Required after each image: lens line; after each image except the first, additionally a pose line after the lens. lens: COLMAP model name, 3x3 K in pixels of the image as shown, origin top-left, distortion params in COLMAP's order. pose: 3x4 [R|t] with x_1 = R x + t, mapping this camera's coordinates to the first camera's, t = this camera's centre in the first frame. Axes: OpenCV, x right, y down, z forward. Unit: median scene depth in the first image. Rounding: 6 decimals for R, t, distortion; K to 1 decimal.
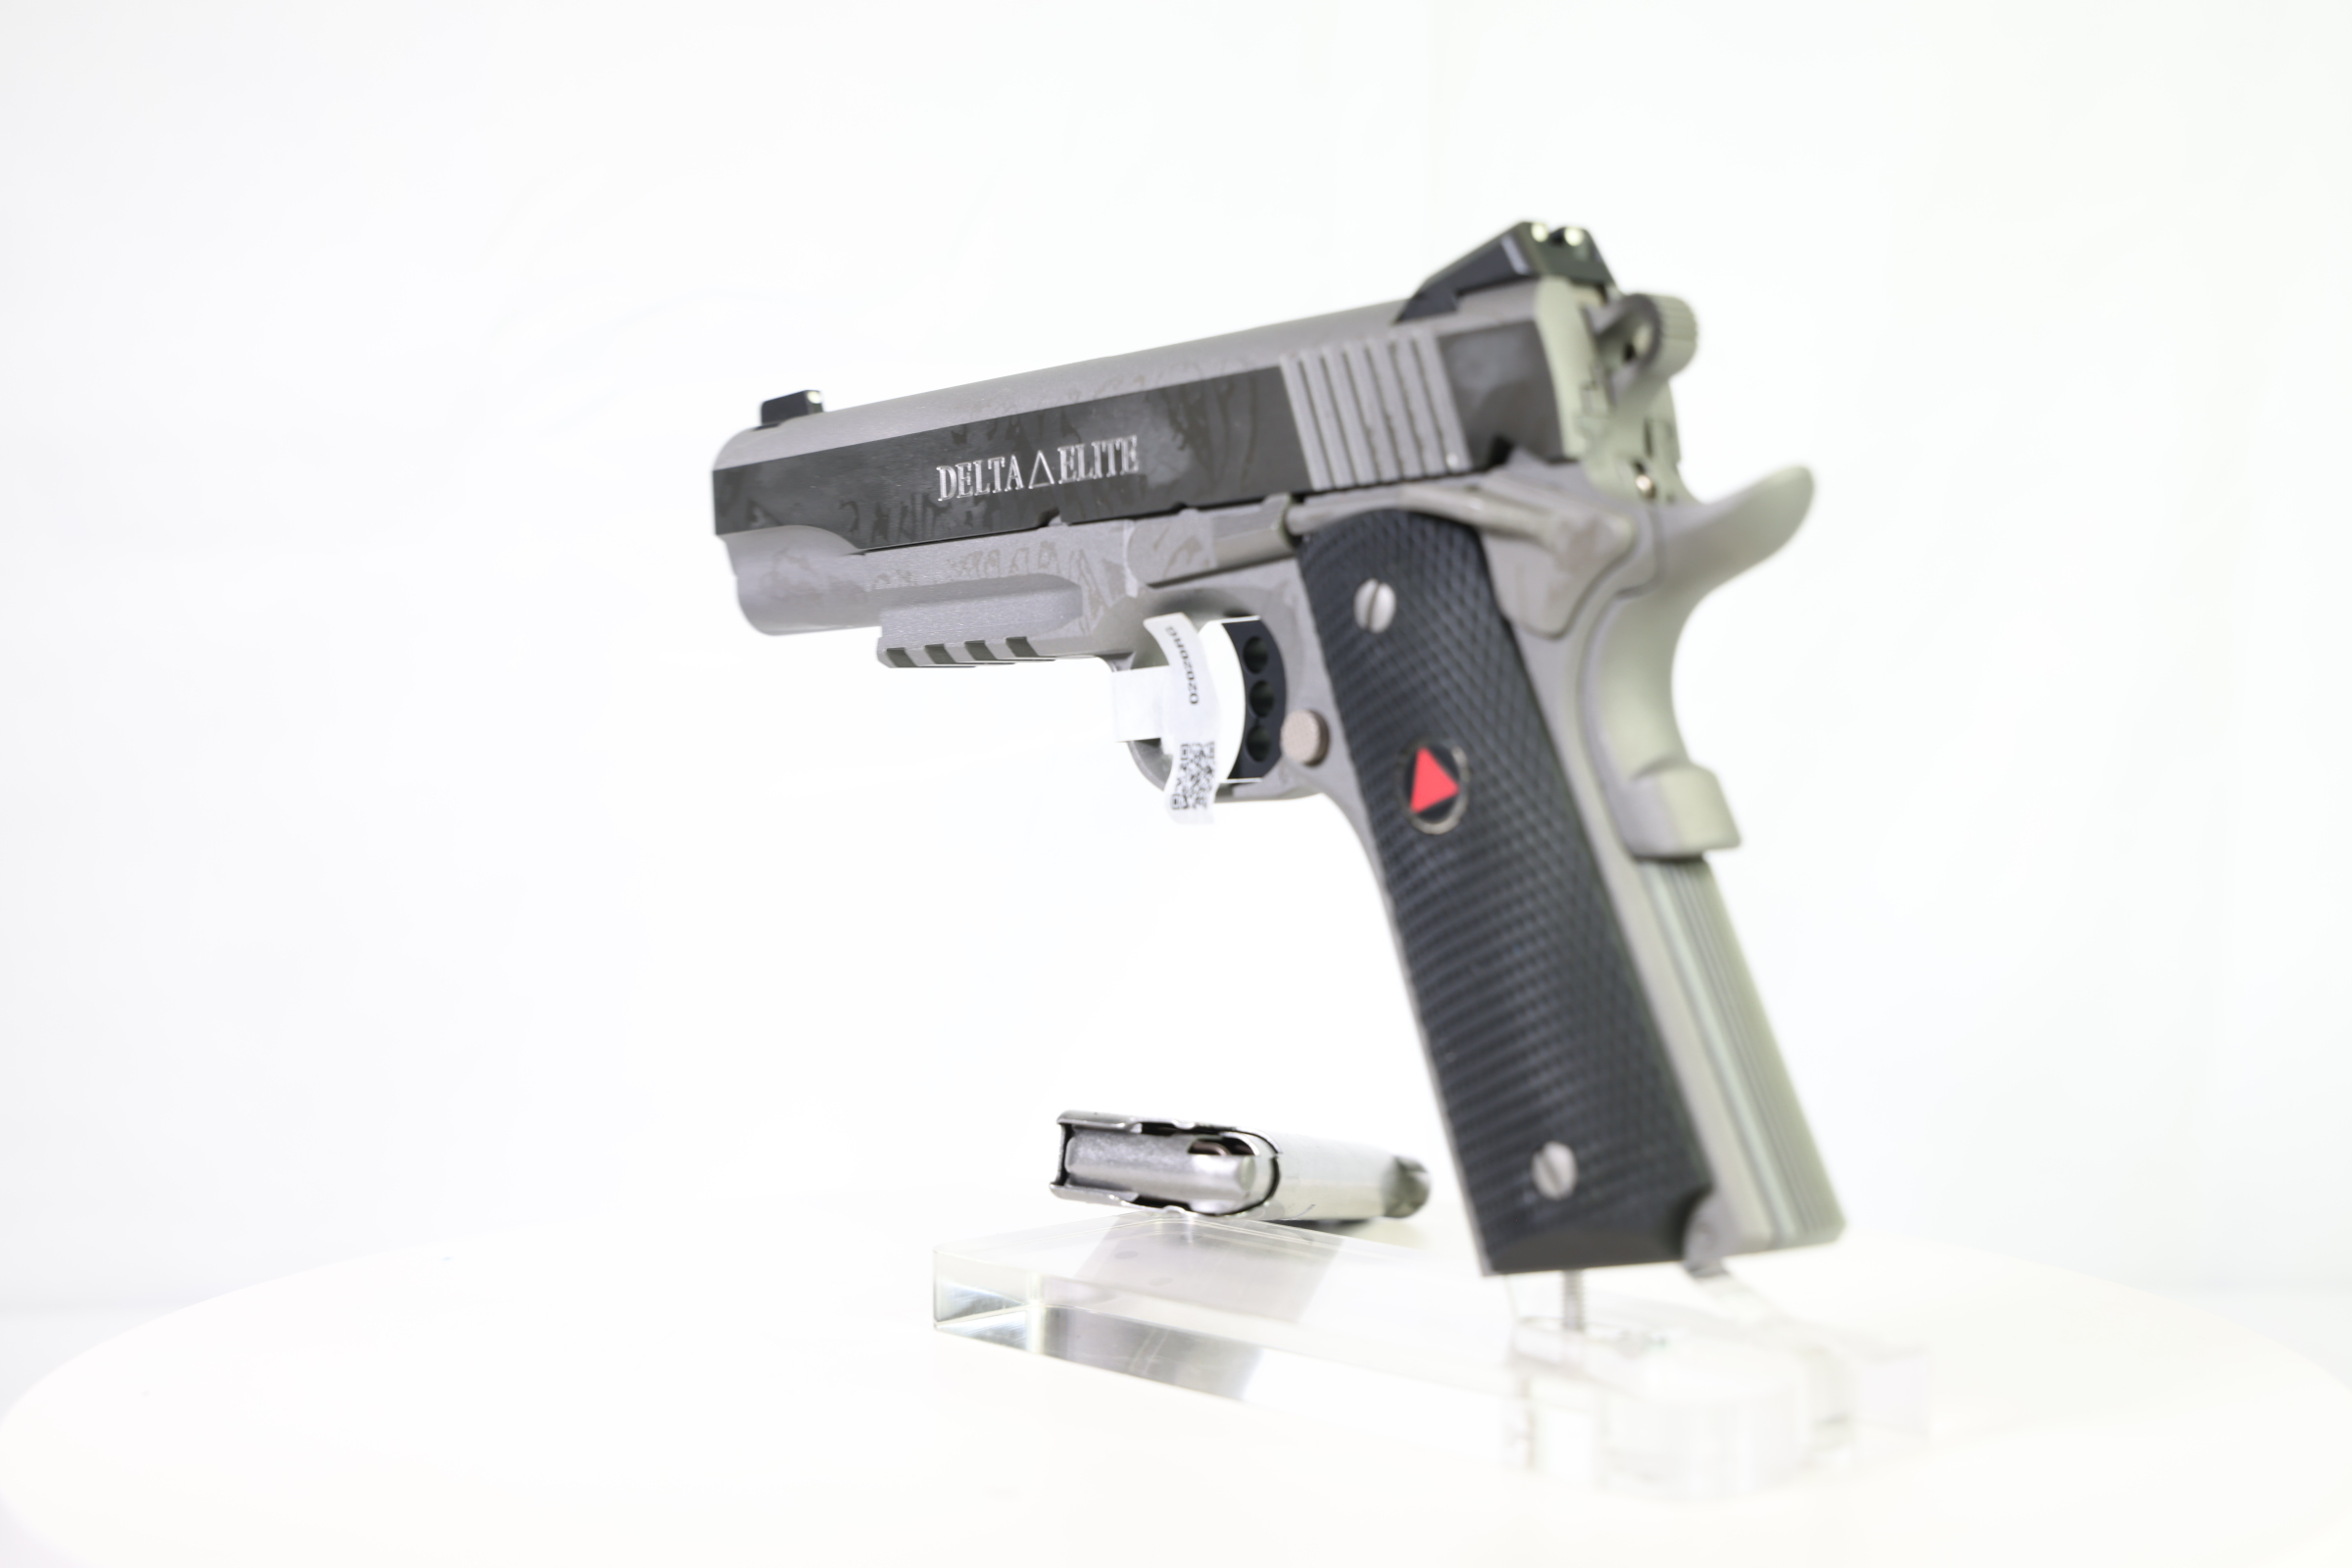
lens RADIAL K [[3149.5, 0, 1176.0], [0, 3149.5, 784.0], [0, 0, 1]] dist [0.078501, 0.002190]
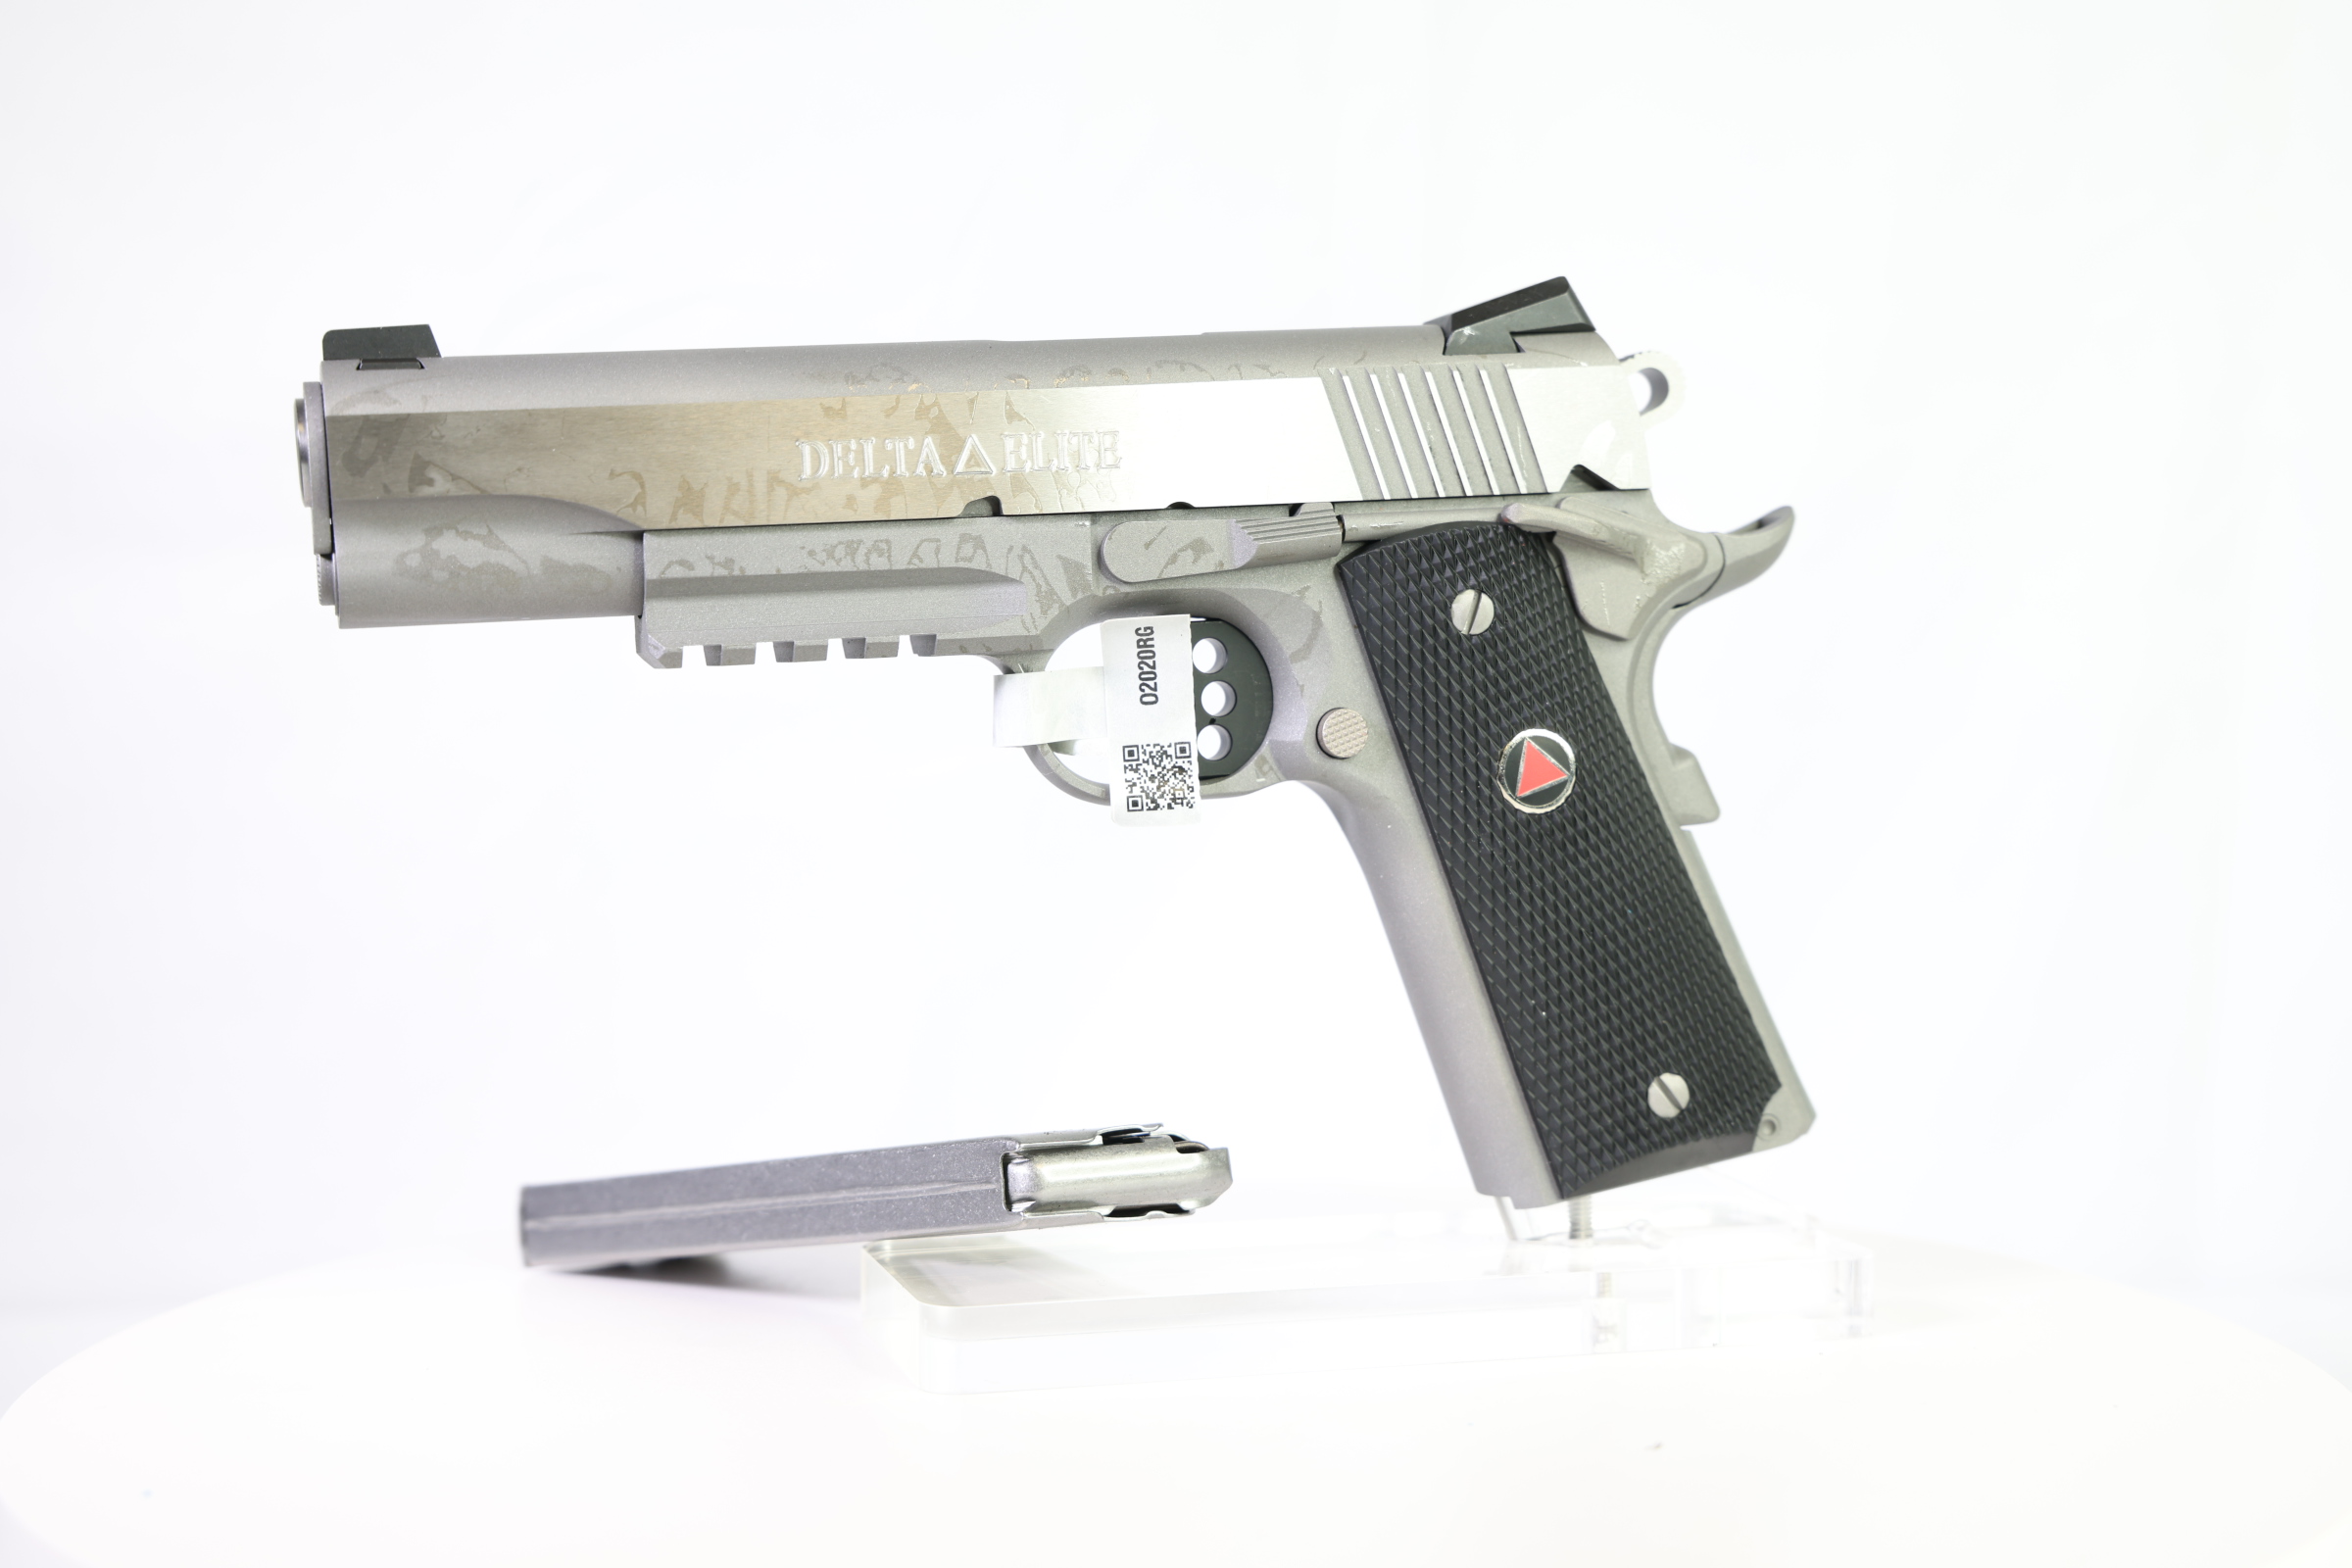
lens RADIAL K [[3149.5, 0, 1176.0], [0, 3149.5, 784.0], [0, 0, 1]] dist [0.078501, 0.002190]
pose [[0.457657, -0.035922, 0.888403, -0.850076], [0.033767, 0.999165, 0.023005, -0.022266], [-0.888487, 0.019470, 0.458488, 0.521788]]
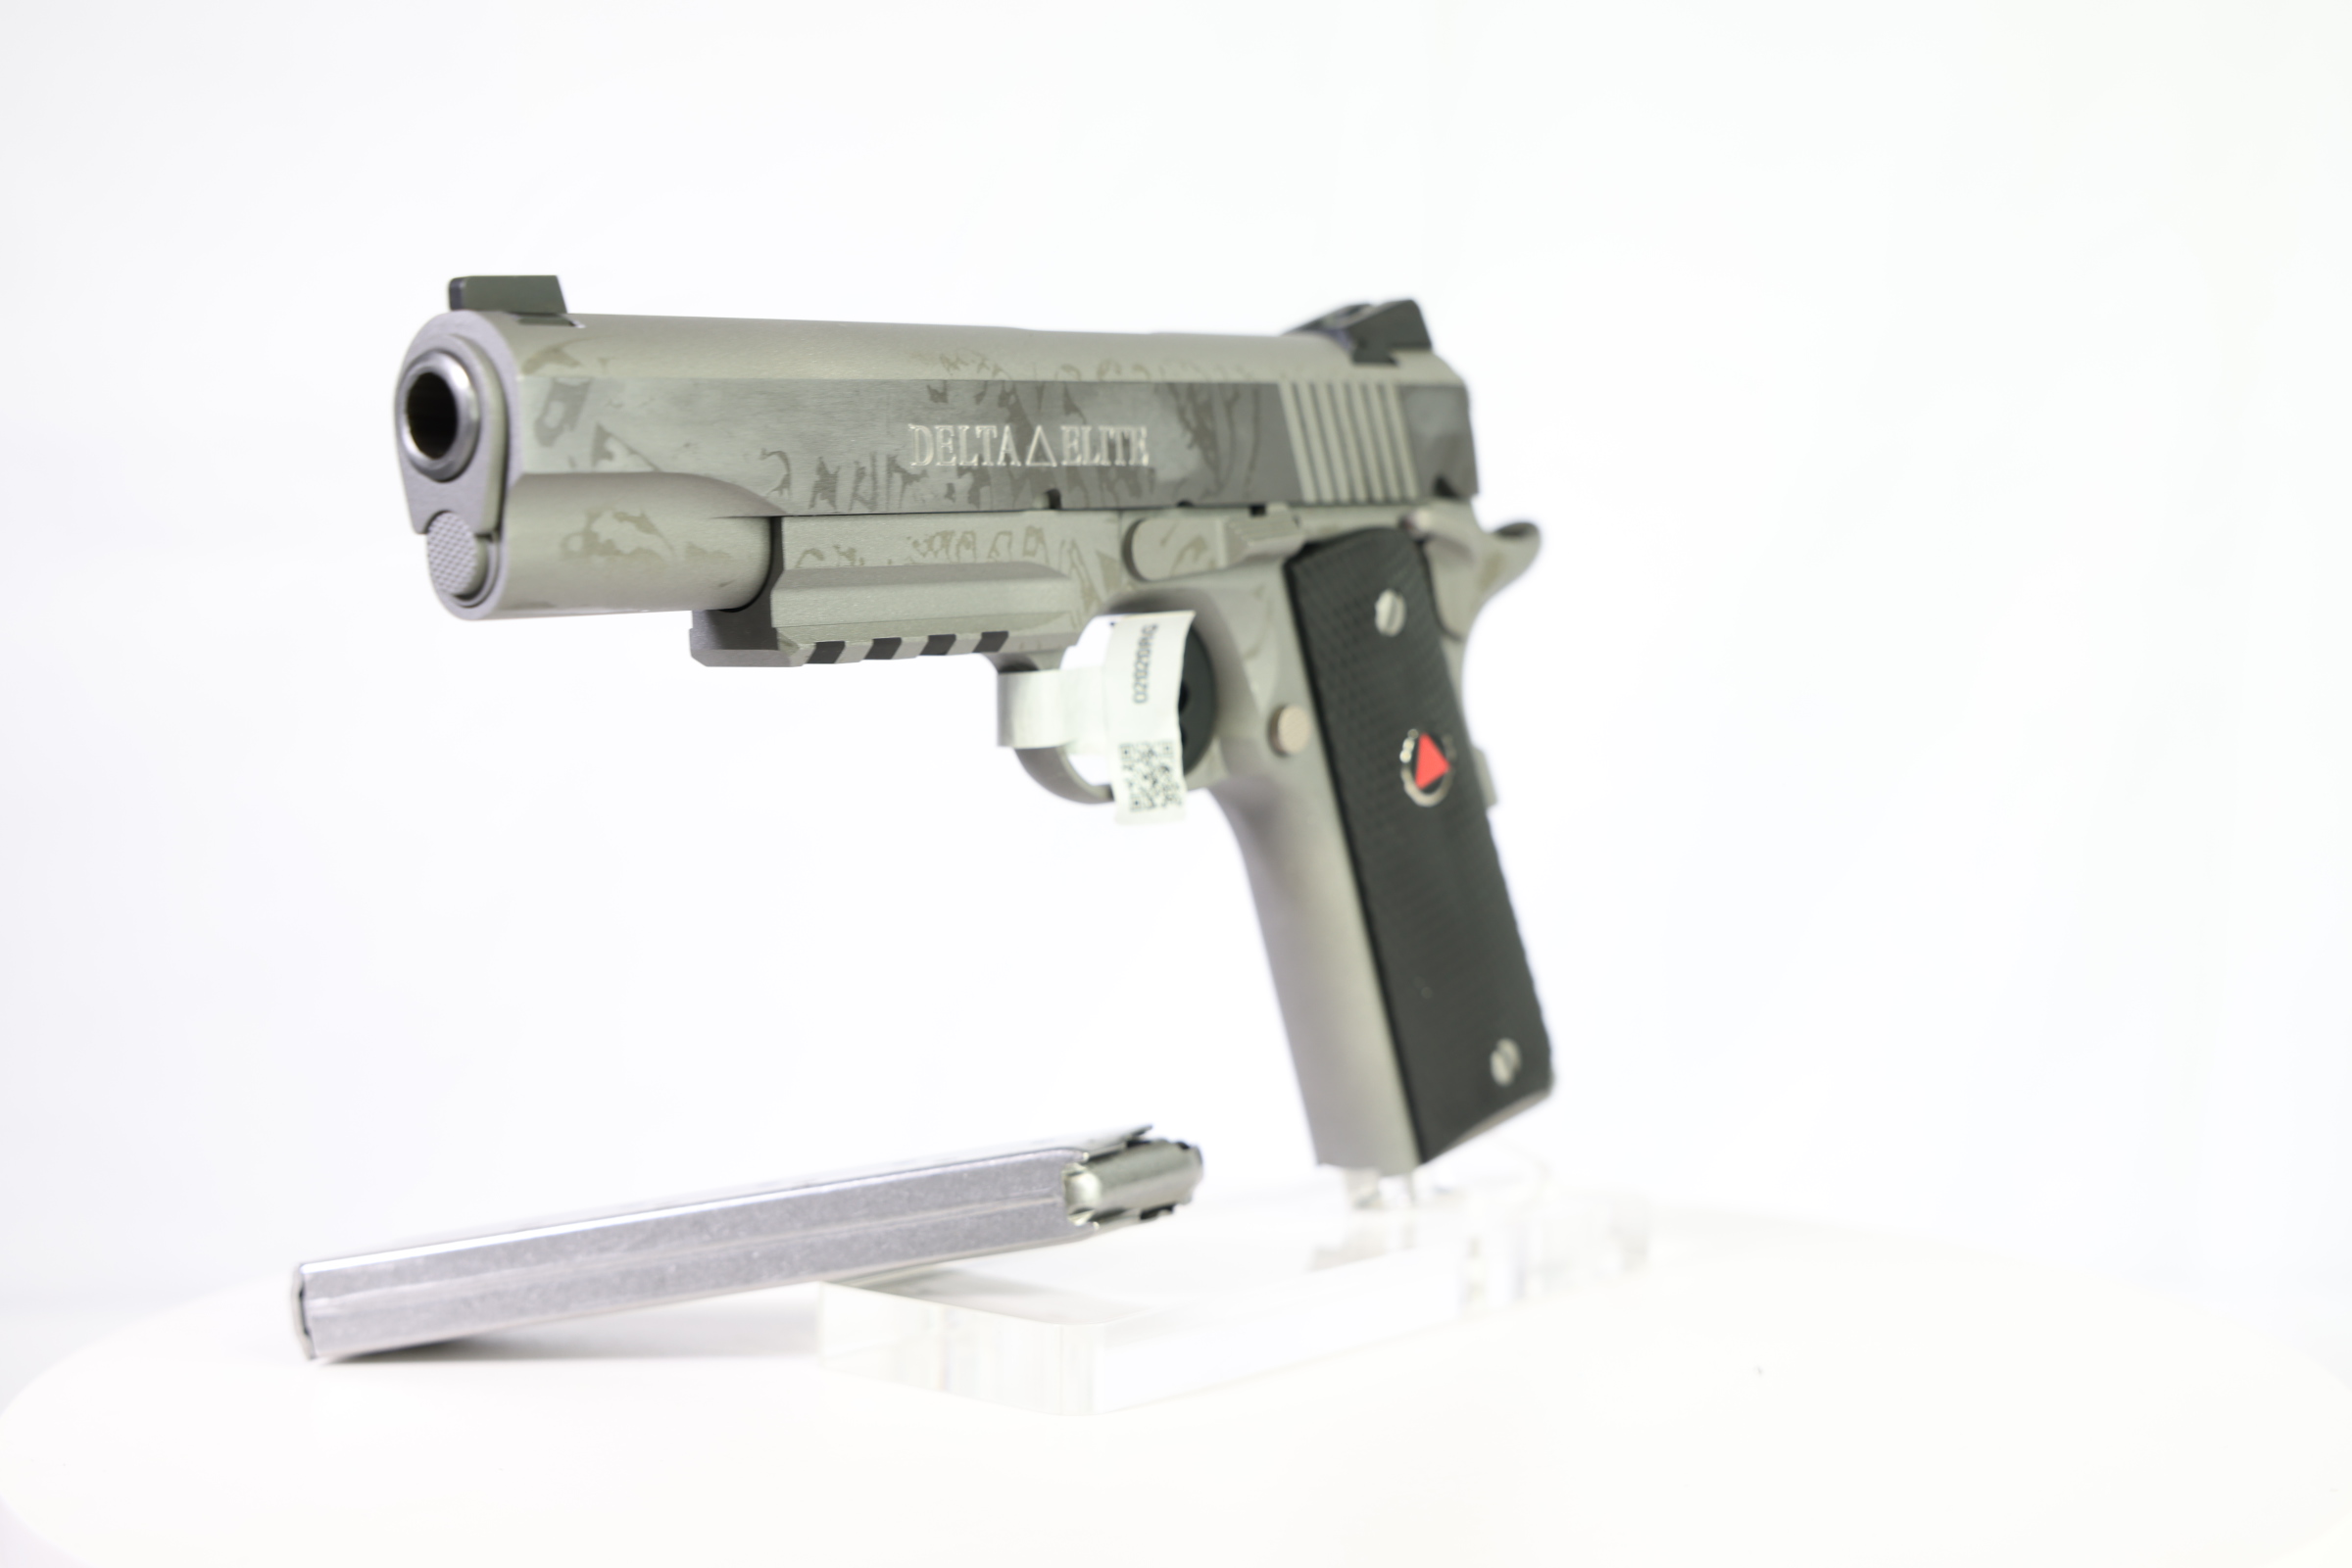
lens RADIAL K [[3149.5, 0, 1176.0], [0, 3149.5, 784.0], [0, 0, 1]] dist [0.078501, 0.002190]
pose [[-0.111859, -0.040069, 0.992916, -0.949227], [0.037195, 0.998318, 0.044477, -0.042234], [-0.993028, 0.041907, -0.110180, 1.067740]]
